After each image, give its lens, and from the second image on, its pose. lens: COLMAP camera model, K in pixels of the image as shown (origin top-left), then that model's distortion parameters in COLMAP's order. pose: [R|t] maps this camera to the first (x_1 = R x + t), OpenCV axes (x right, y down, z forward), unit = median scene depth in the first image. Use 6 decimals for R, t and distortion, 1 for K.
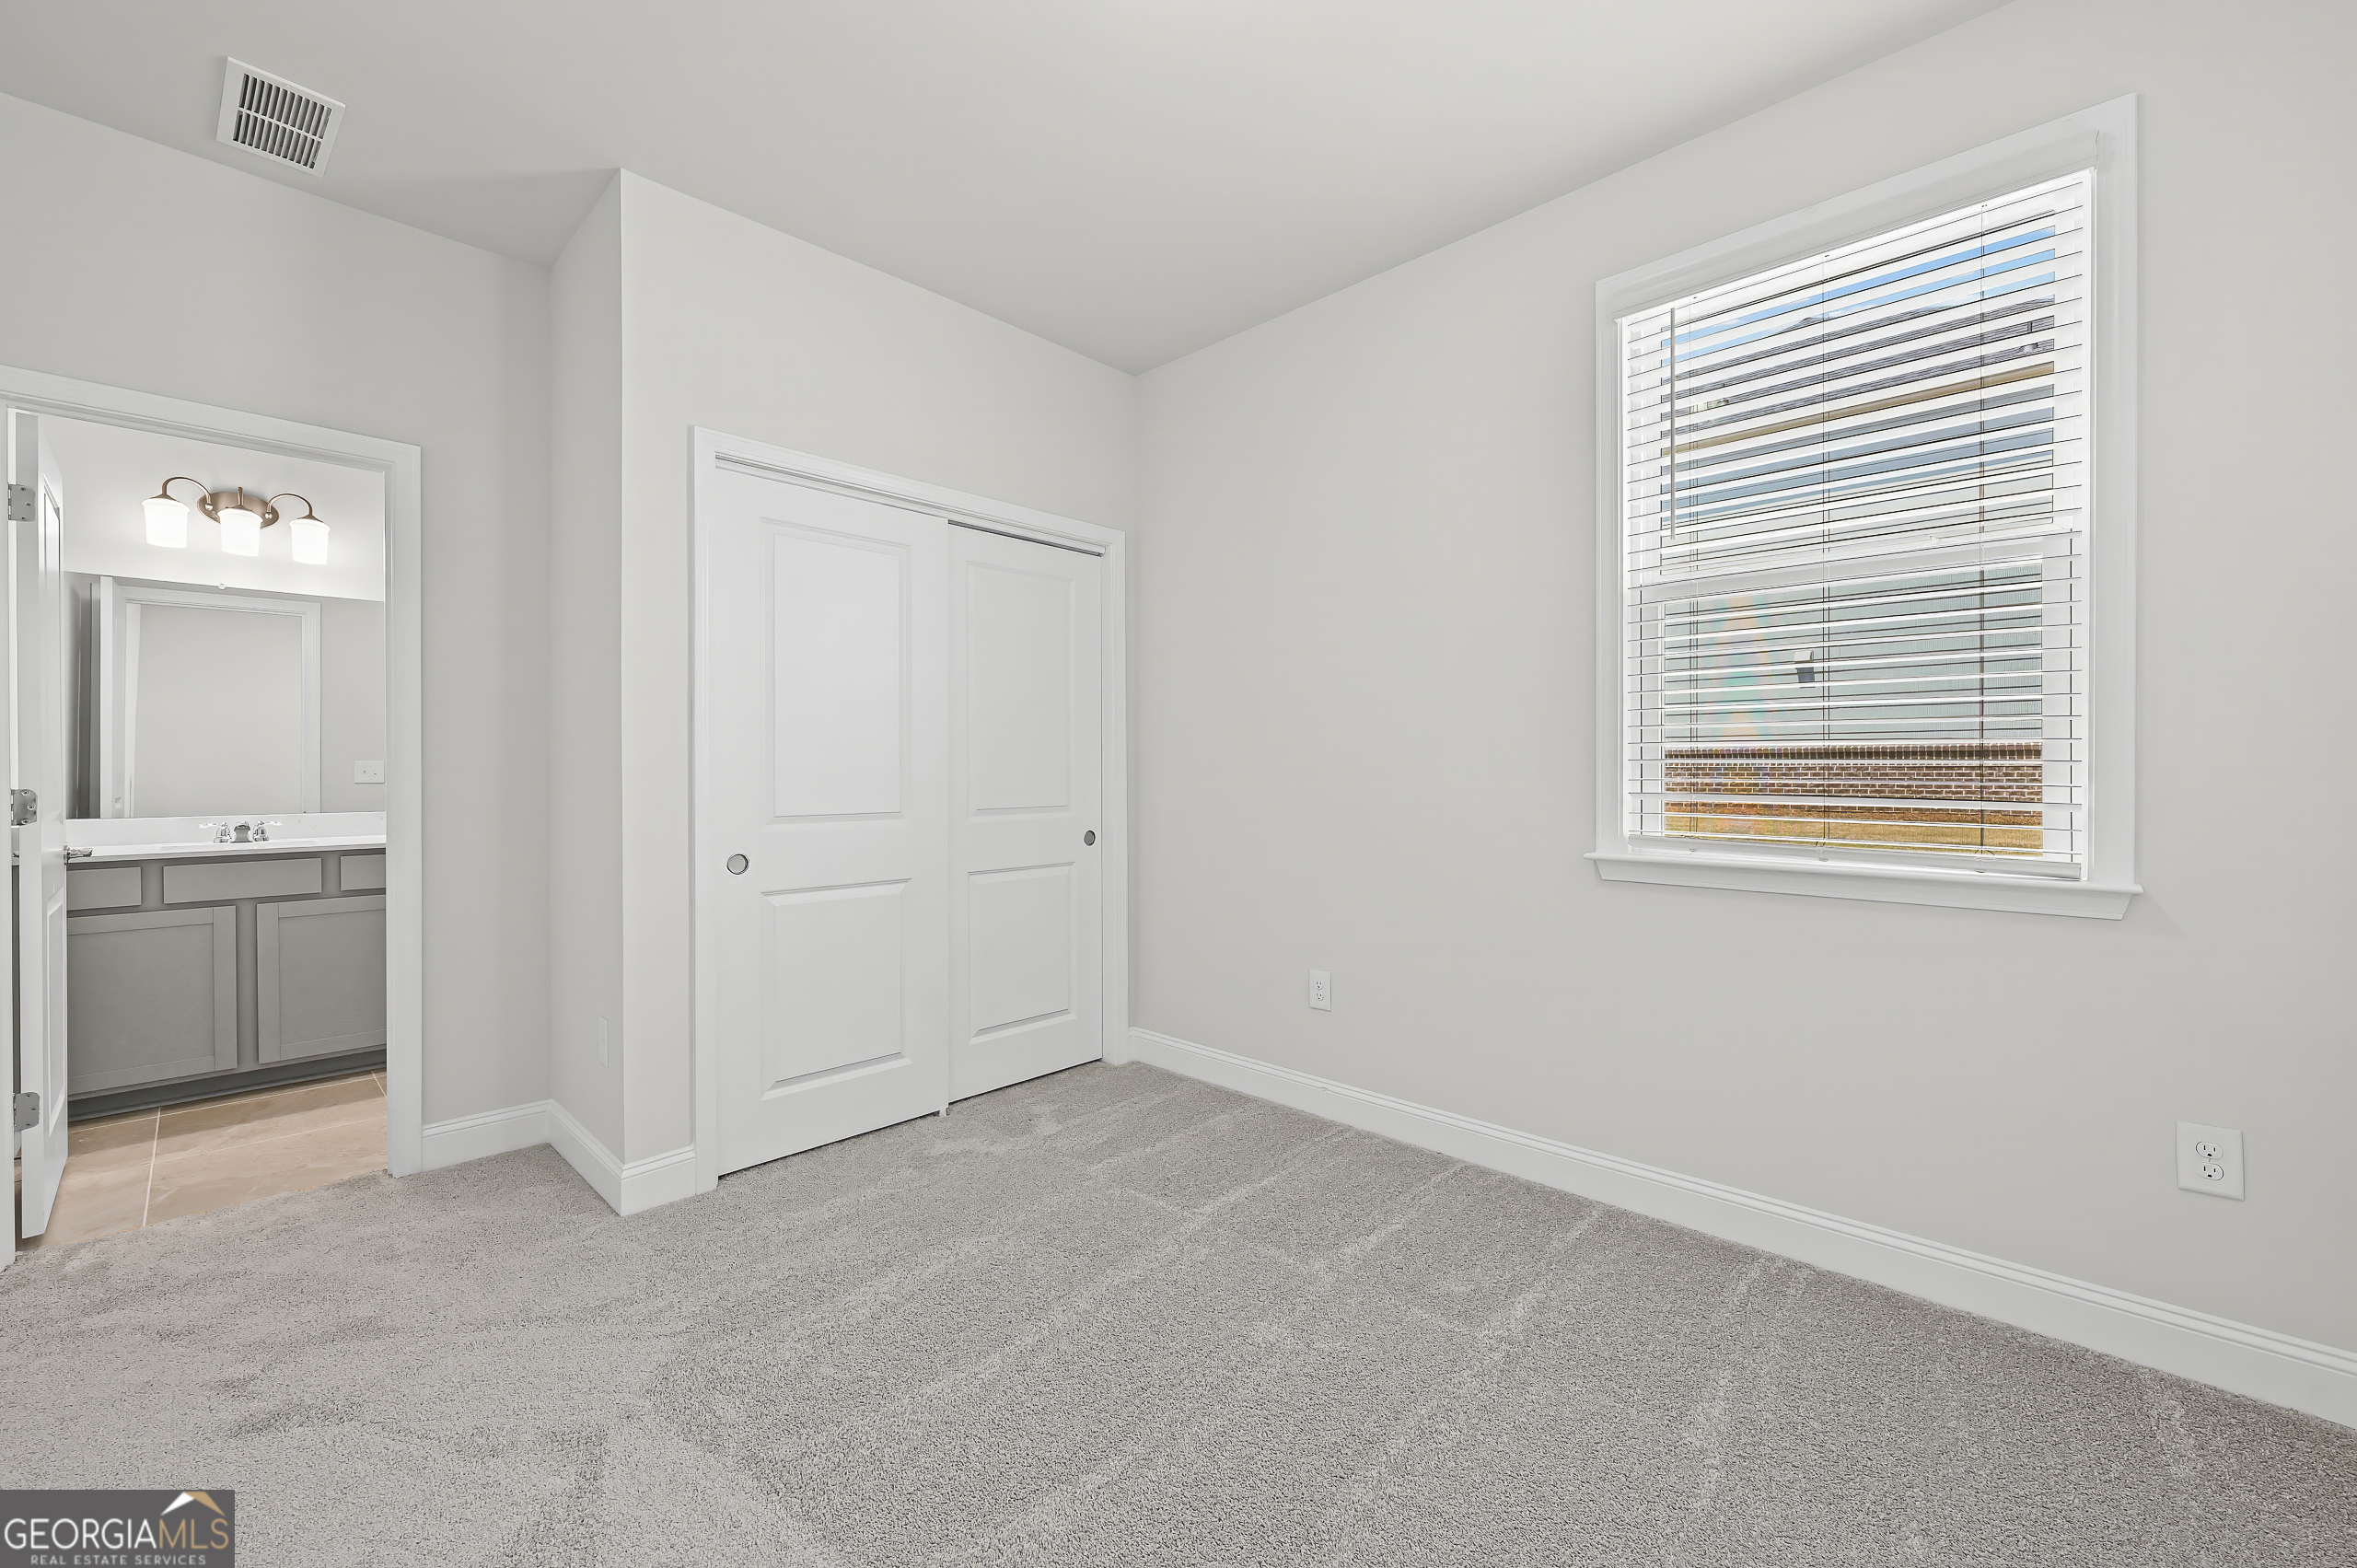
lens RADIAL K [[947.7, 0, 1176.9], [0, 947.7, 759.9], [0, 0, 1]] dist [0.018055, -0.000041]
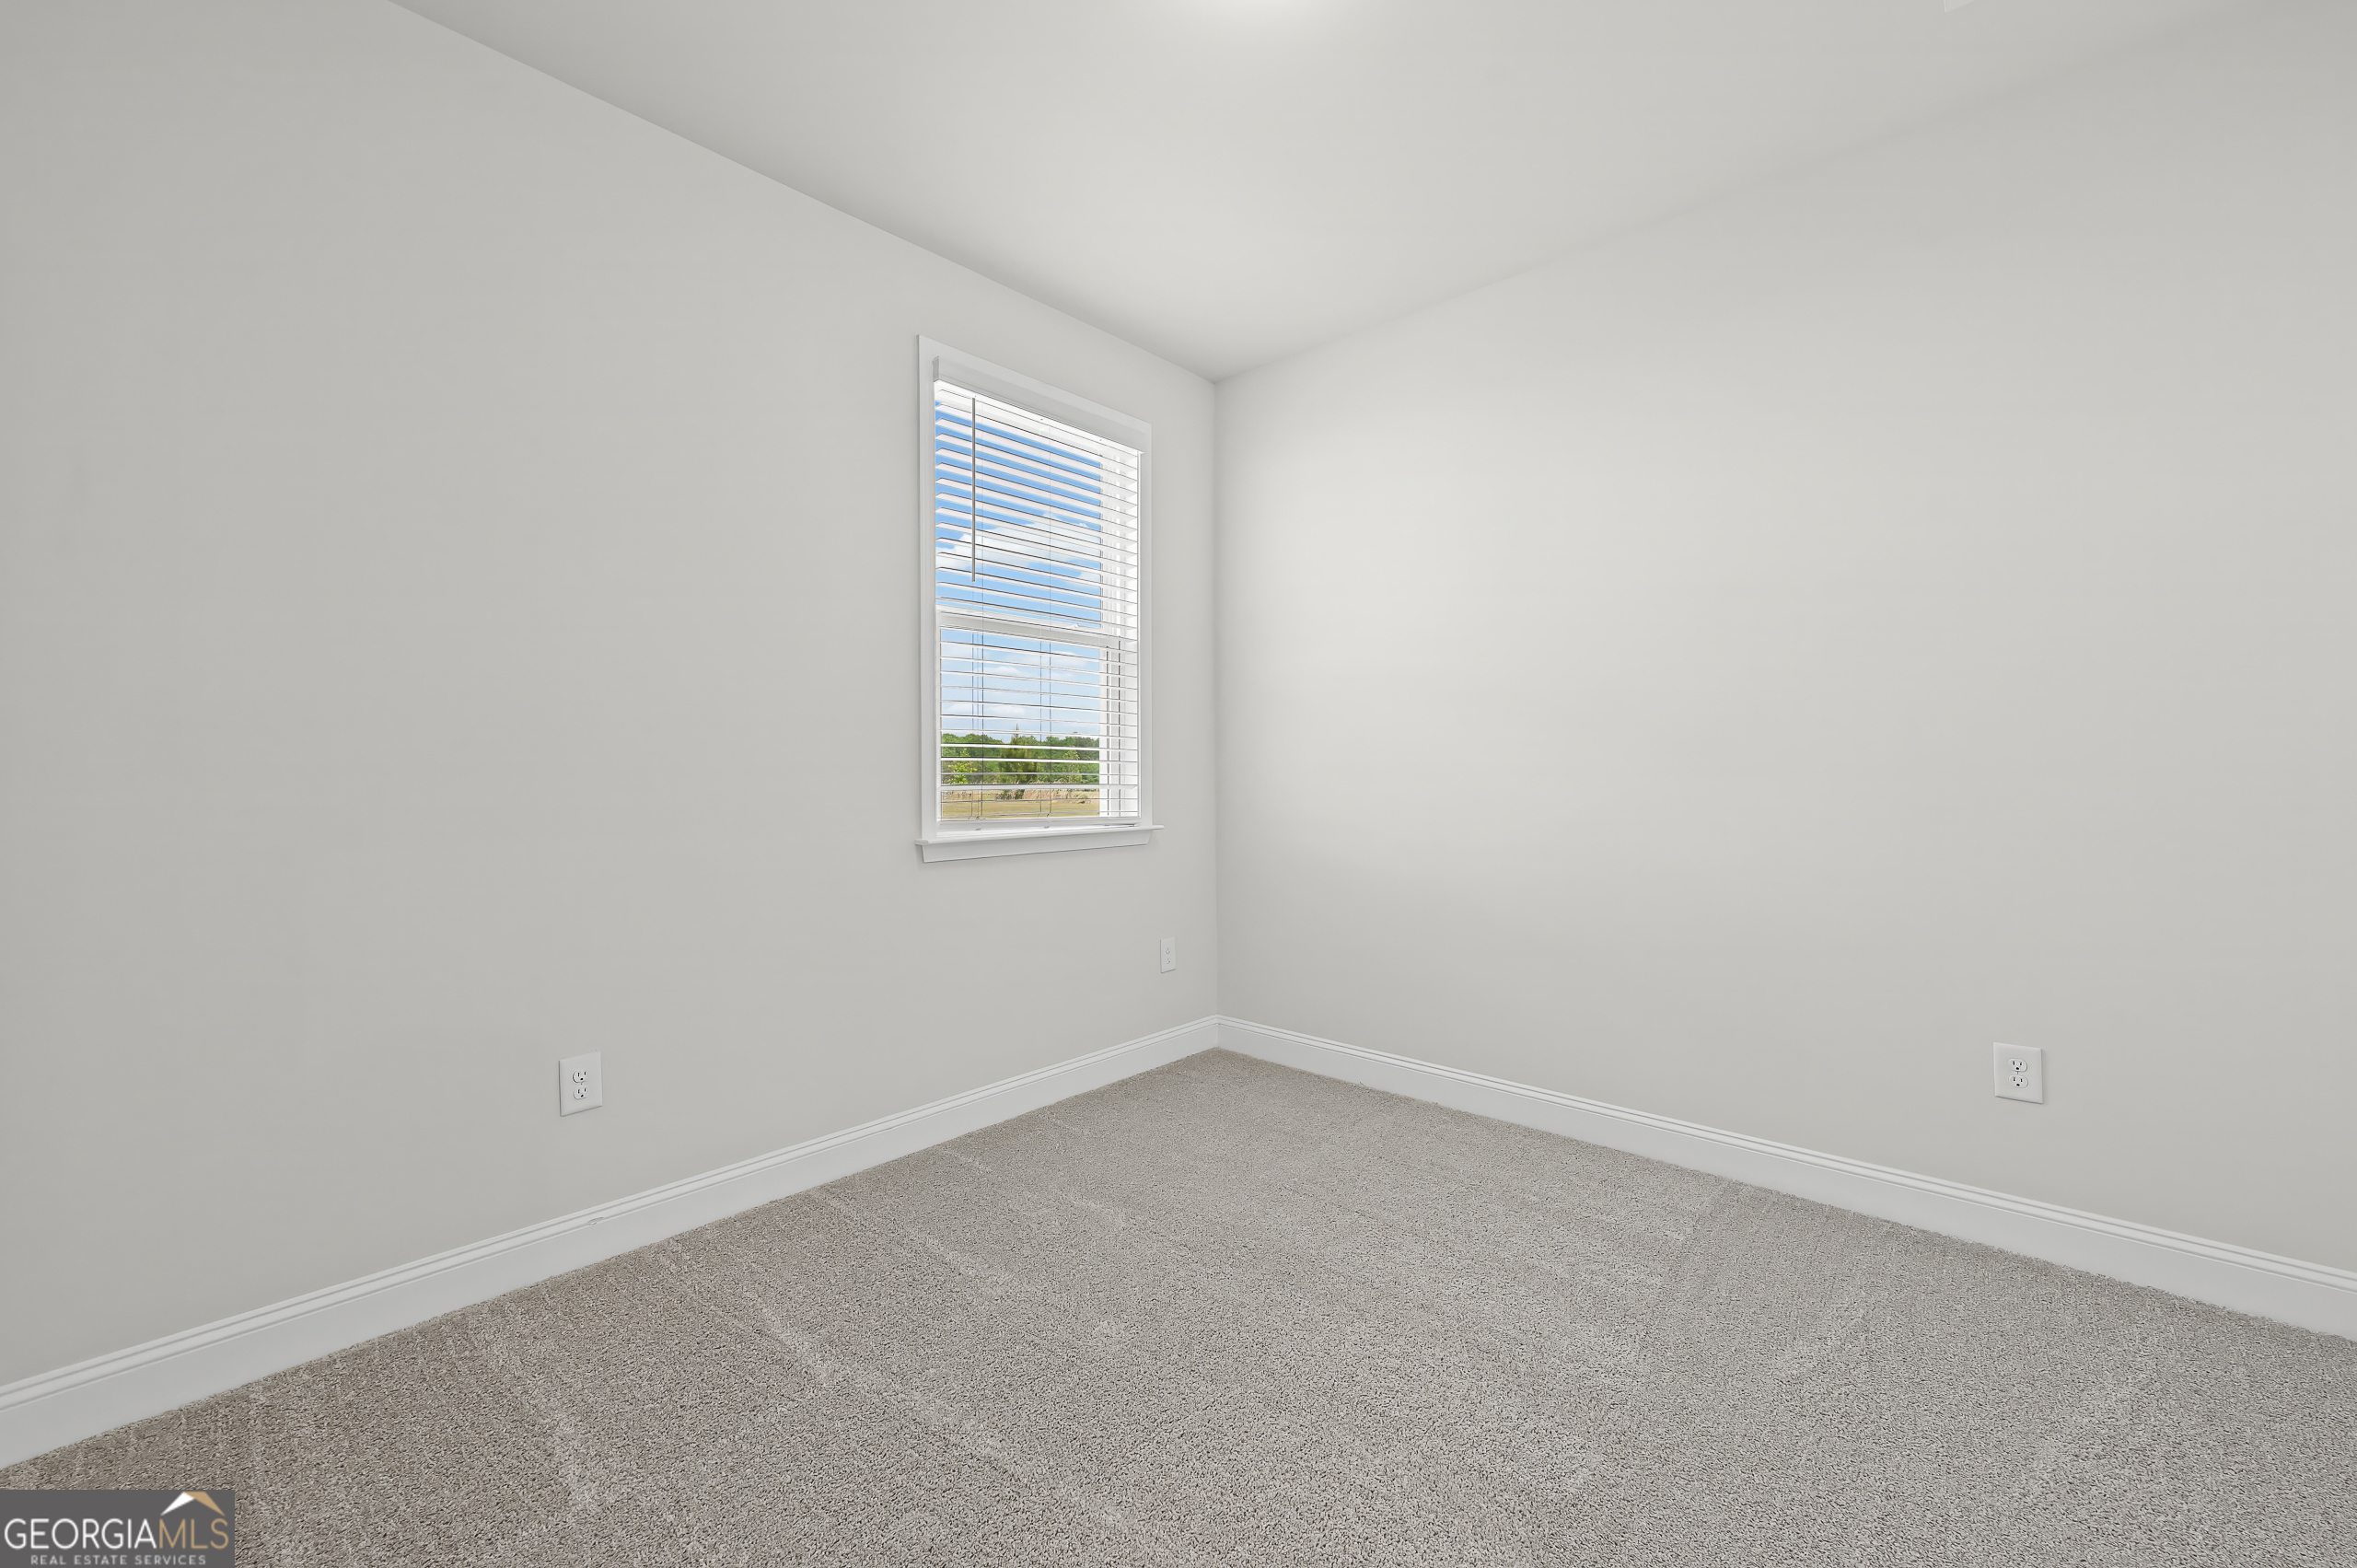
lens RADIAL K [[947.7, 0, 1169.0], [0, 947.7, 778.0], [0, 0, 1]] dist [0.018055, -0.000041]
pose [[-0.039719, 0.008551, 0.999174, -0.791830], [-0.007758, 0.999931, -0.008866, 0.042077], [-0.999181, -0.008104, -0.039650, 0.879994]]
